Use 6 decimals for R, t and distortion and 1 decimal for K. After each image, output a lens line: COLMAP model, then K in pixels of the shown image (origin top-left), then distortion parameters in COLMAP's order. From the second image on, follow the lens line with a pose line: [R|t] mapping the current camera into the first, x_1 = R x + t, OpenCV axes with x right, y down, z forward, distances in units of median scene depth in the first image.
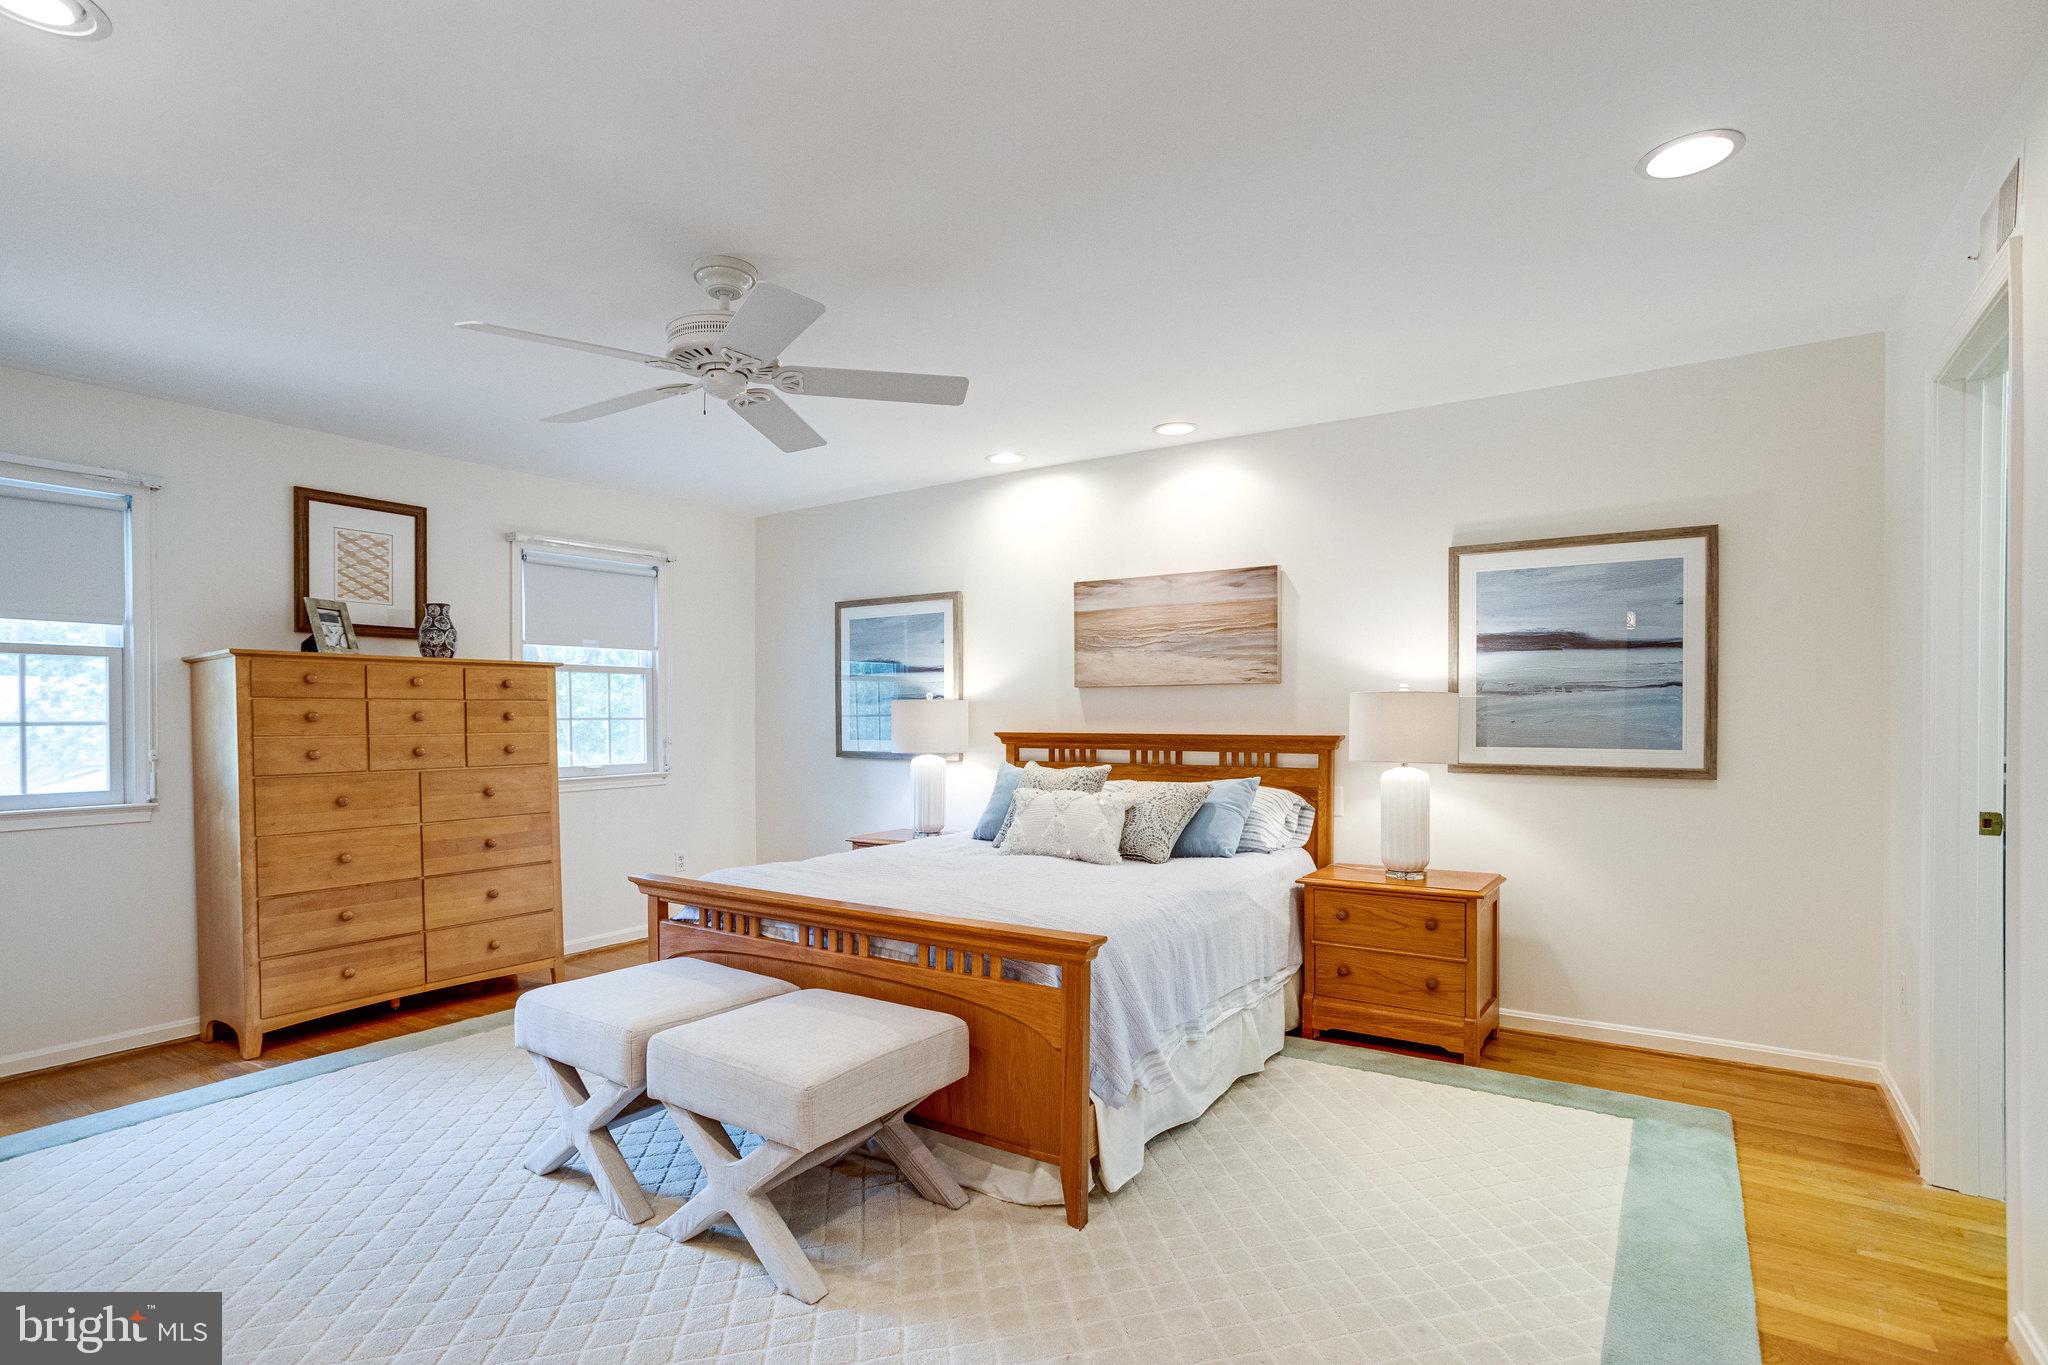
lens RADIAL K [[1026.8, 0, 1028.2], [0, 1026.8, 703.6], [0, 0, 1]] dist [-0.041067, 0.038810]
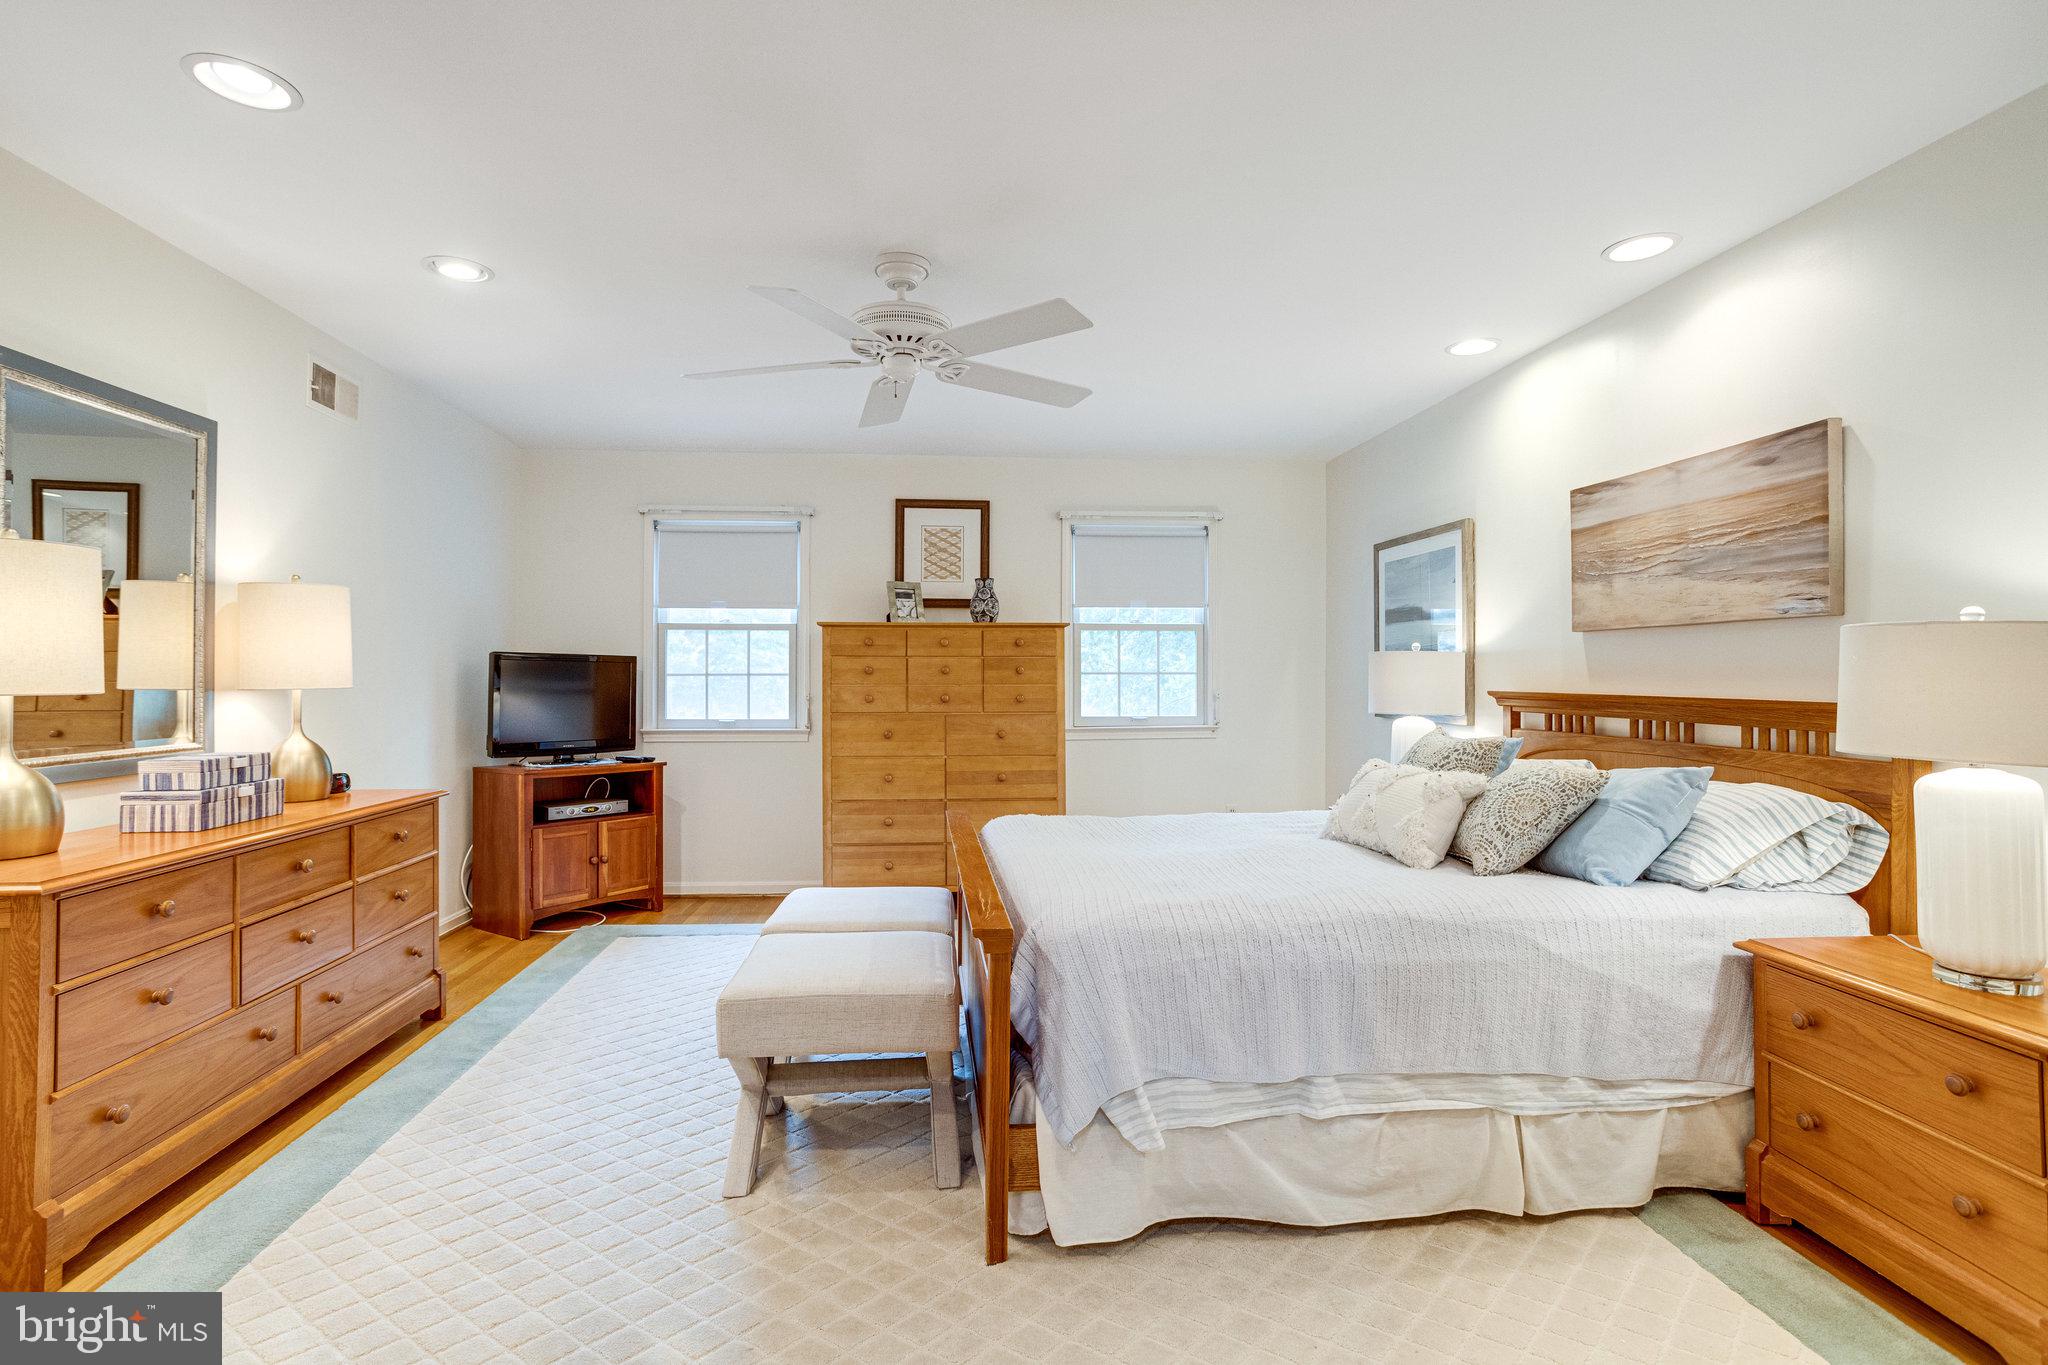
lens RADIAL K [[1015.1, 0, 1034.3], [0, 1015.1, 656.2], [0, 0, 1]] dist [-0.049000, 0.050087]
pose [[0.639654, -0.010158, -0.768596, 0.401014], [0.006400, 0.999948, -0.007890, 0.005547], [0.768636, 0.000128, 0.639686, 0.270542]]
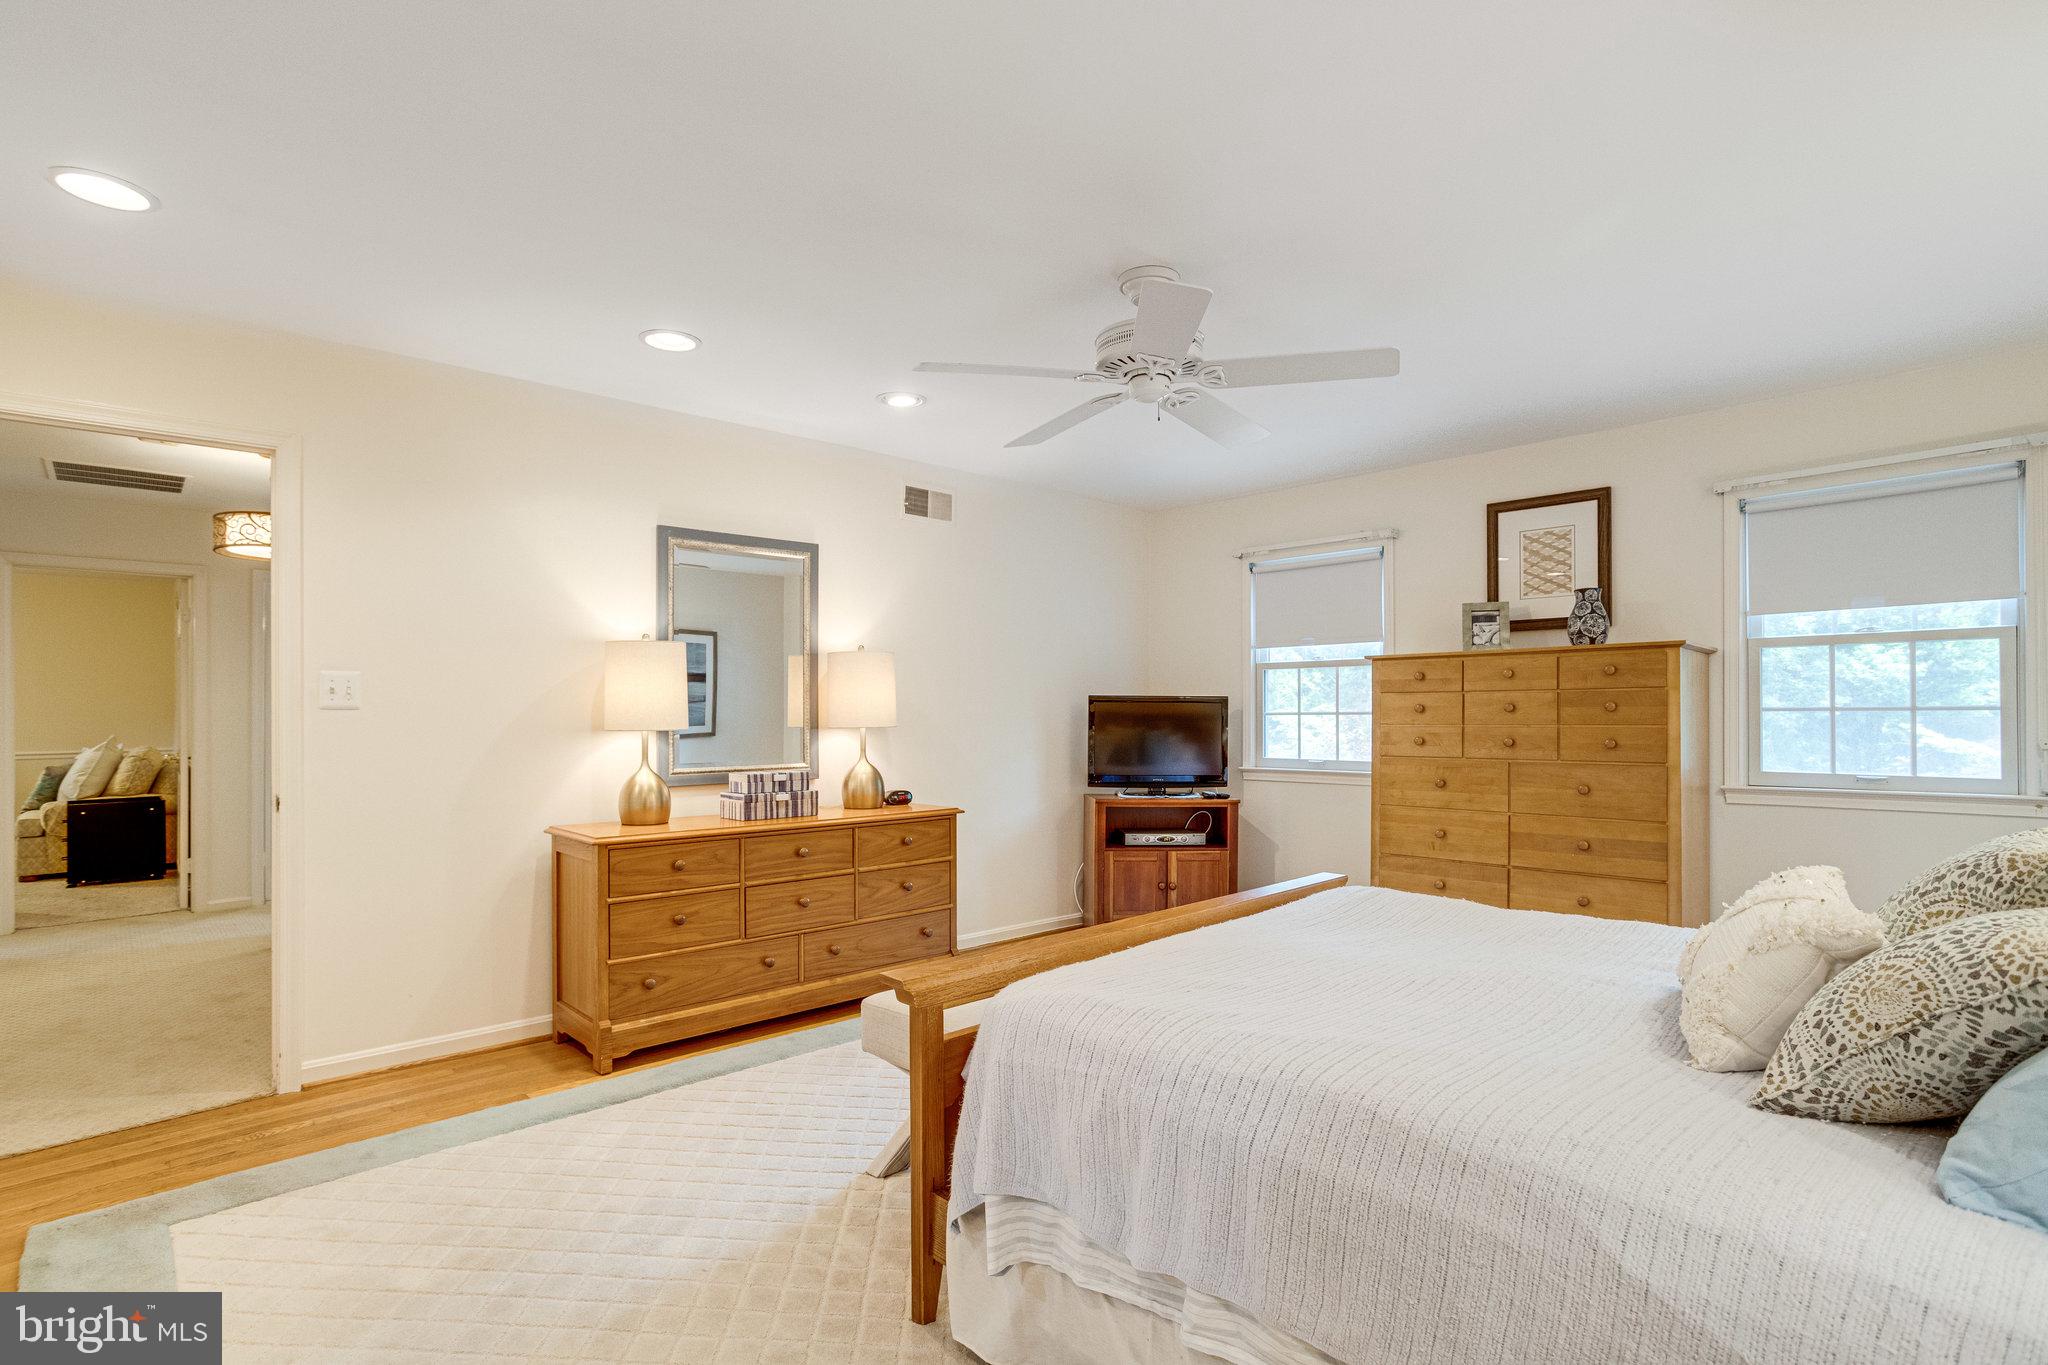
lens RADIAL K [[1026.8, 0, 1028.2], [0, 1026.8, 703.6], [0, 0, 1]] dist [-0.041067, 0.038810]
pose [[-0.213350, -0.004726, -0.976964, 0.469100], [0.018398, 0.999792, -0.008854, 0.008268], [0.976803, -0.019863, -0.213218, 0.701447]]
